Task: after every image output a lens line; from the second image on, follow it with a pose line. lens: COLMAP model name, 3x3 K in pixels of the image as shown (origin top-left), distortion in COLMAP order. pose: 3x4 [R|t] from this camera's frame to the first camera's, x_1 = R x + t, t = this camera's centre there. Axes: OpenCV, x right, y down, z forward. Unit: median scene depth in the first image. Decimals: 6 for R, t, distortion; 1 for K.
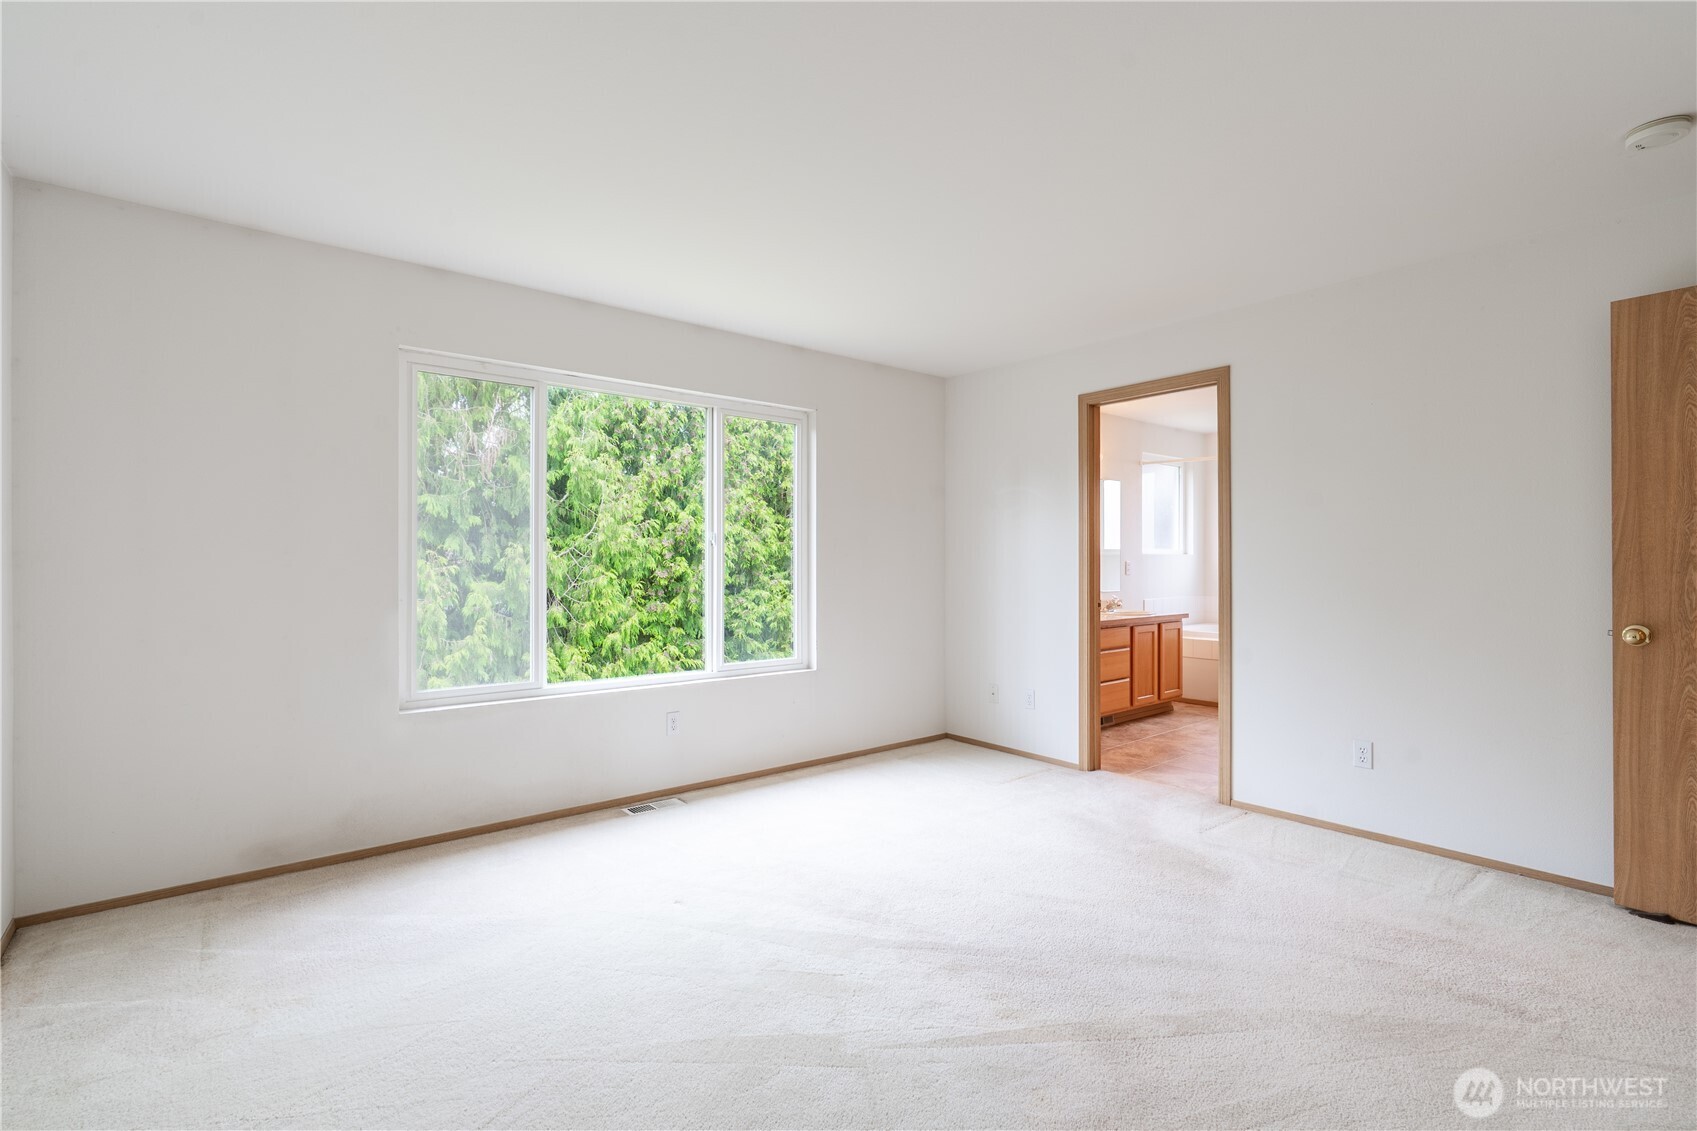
lens RADIAL K [[774.3, 0, 854.0], [0, 774.3, 568.0], [0, 0, 1]] dist [-0.005905, 0.001417]
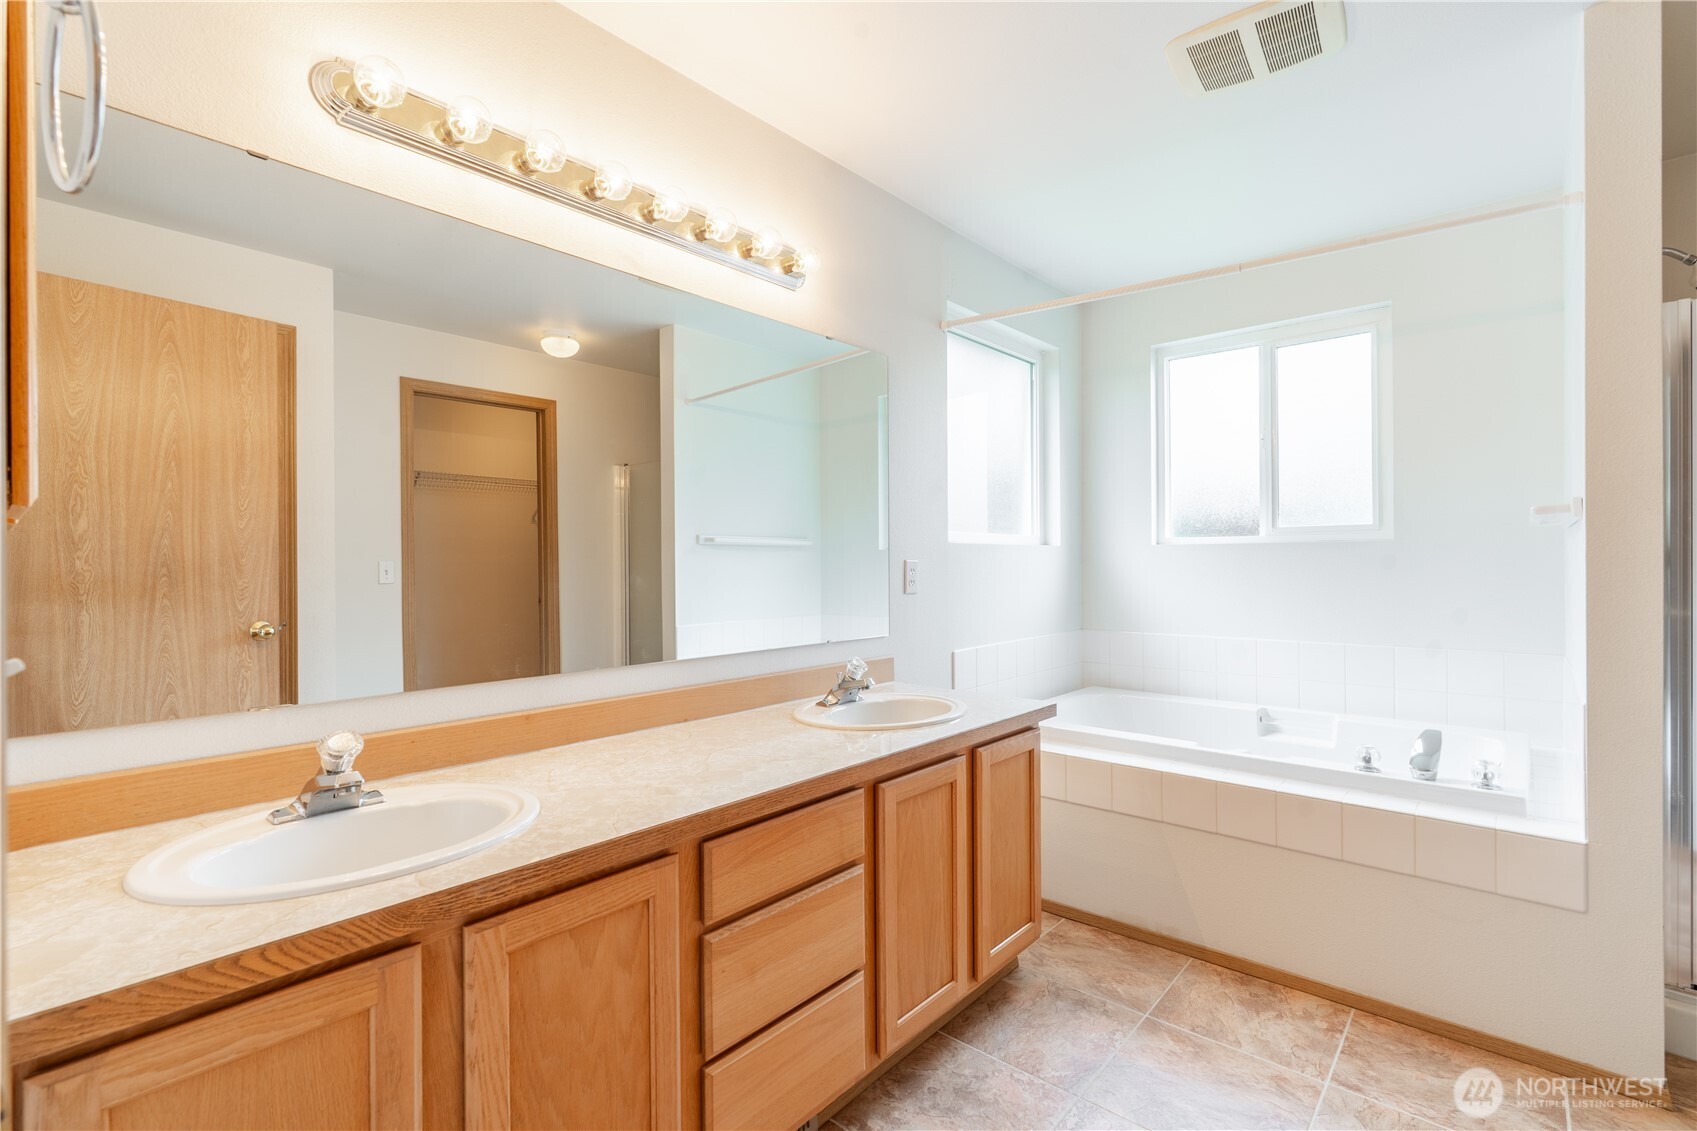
lens RADIAL K [[774.3, 0, 845.2], [0, 774.3, 560.3], [0, 0, 1]] dist [-0.005905, 0.001417]
pose [[0.988007, -0.004909, 0.154331, 0.282963], [0.005073, 0.999987, -0.000673, -0.010271], [-0.154325, 0.001448, 0.988019, 0.664792]]
